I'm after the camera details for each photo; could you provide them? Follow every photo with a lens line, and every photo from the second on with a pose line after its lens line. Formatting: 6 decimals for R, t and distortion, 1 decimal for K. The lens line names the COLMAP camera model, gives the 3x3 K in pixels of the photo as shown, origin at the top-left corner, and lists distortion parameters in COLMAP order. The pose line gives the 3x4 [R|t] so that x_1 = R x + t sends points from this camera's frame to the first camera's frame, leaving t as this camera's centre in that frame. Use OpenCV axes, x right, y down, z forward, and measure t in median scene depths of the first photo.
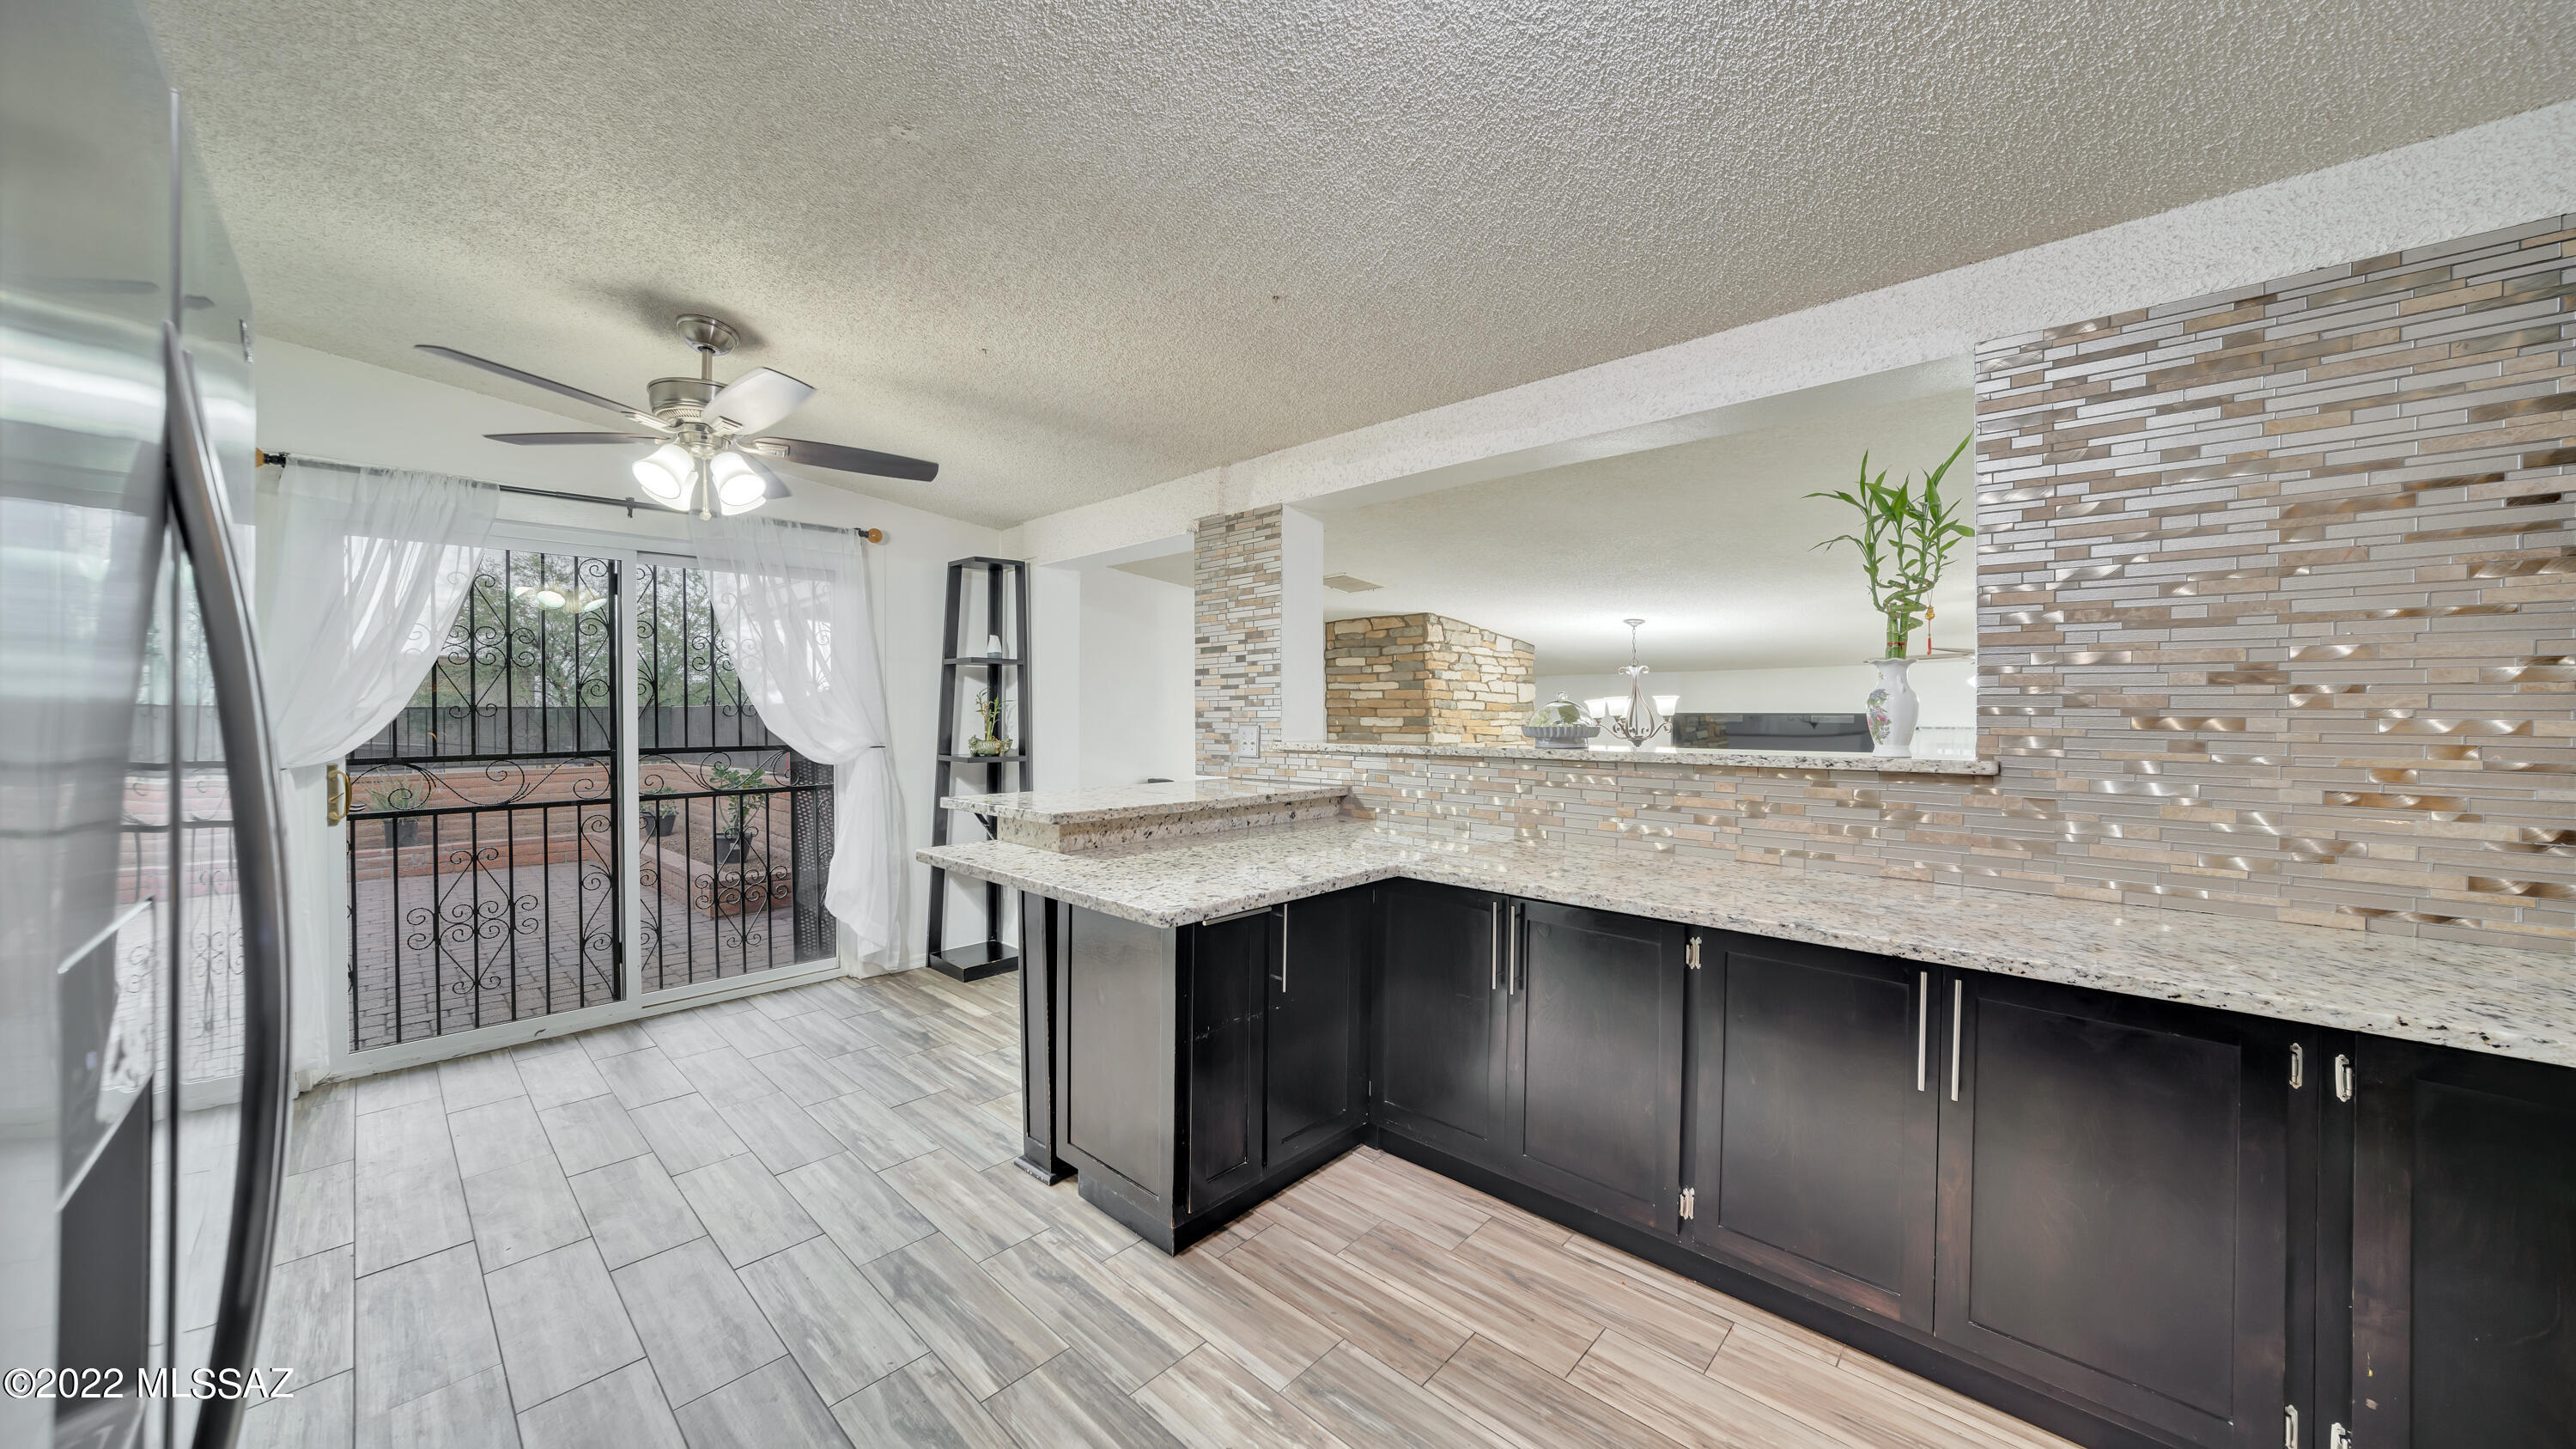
lens RADIAL K [[886.1, 0, 1271.2], [0, 886.1, 719.3], [0, 0, 1]] dist [0.000570, 0.000835]
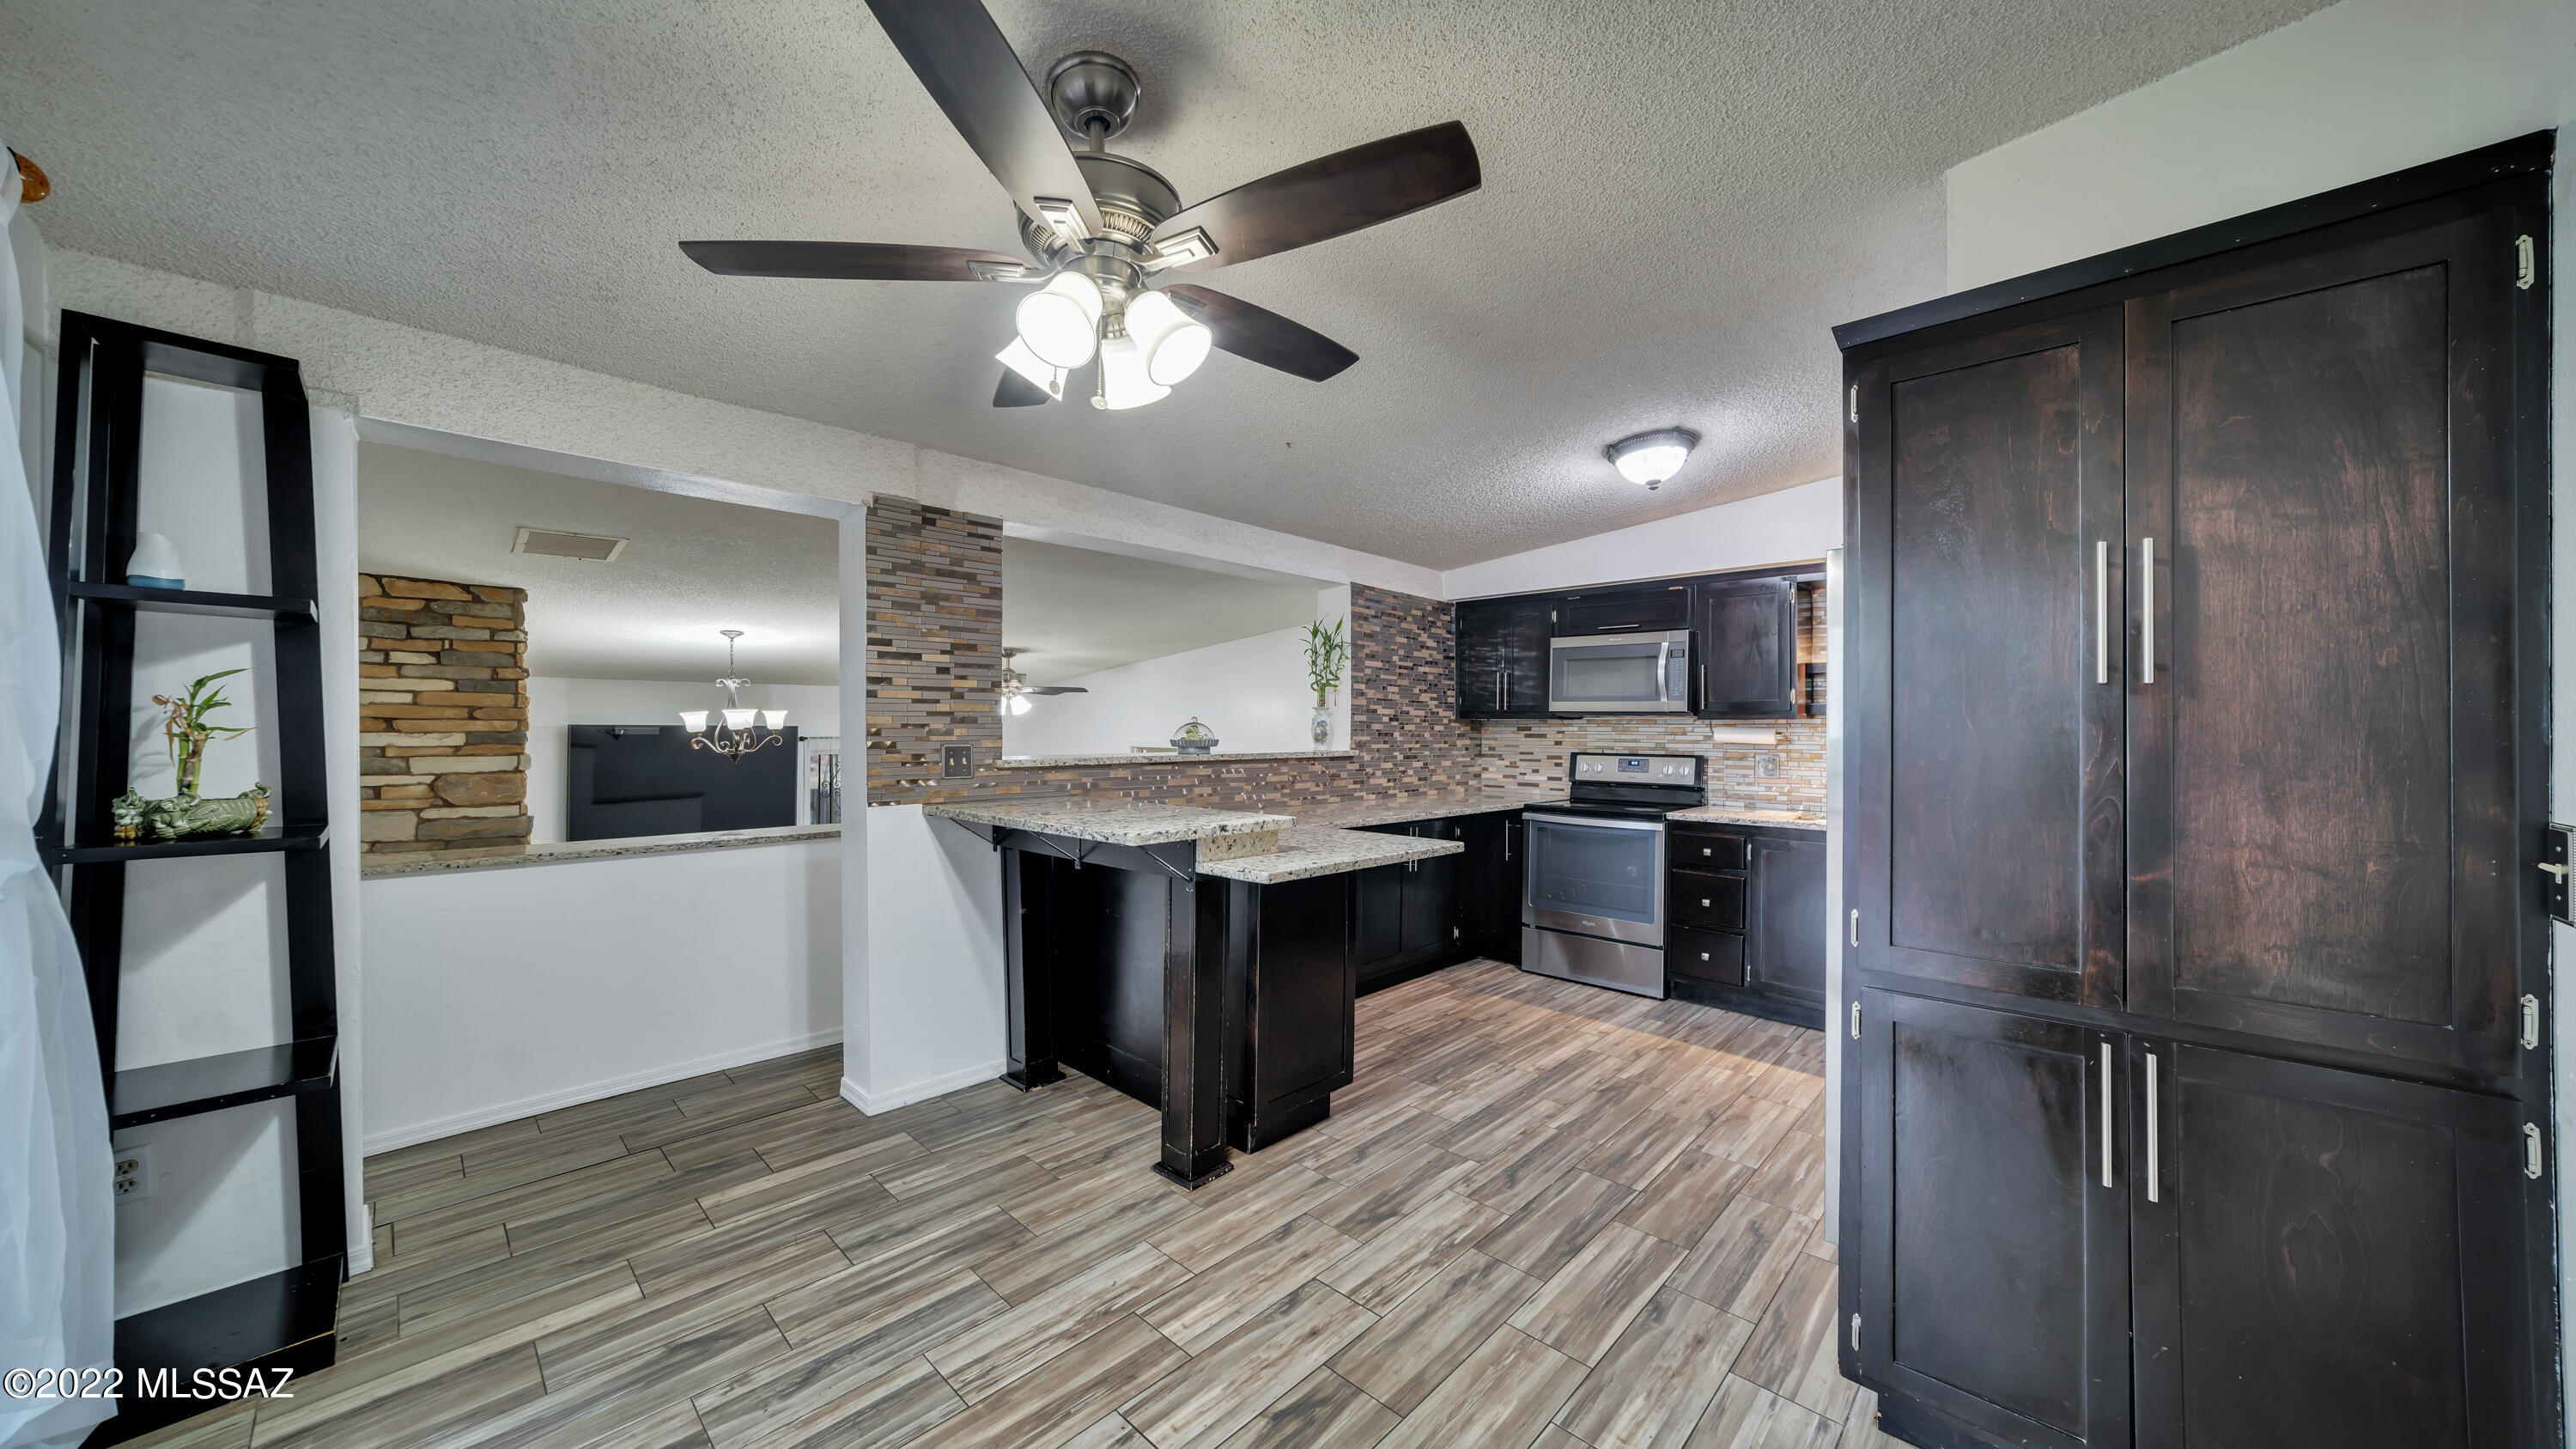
lens RADIAL K [[886.1, 0, 1263.9], [0, 886.1, 724.6], [0, 0, 1]] dist [0.000570, 0.000835]
pose [[0.009542, 0.001477, 0.999953, -0.966635], [0.001569, 0.999998, -0.001492, -0.012109], [-0.999953, 0.001583, 0.009539, 0.688359]]
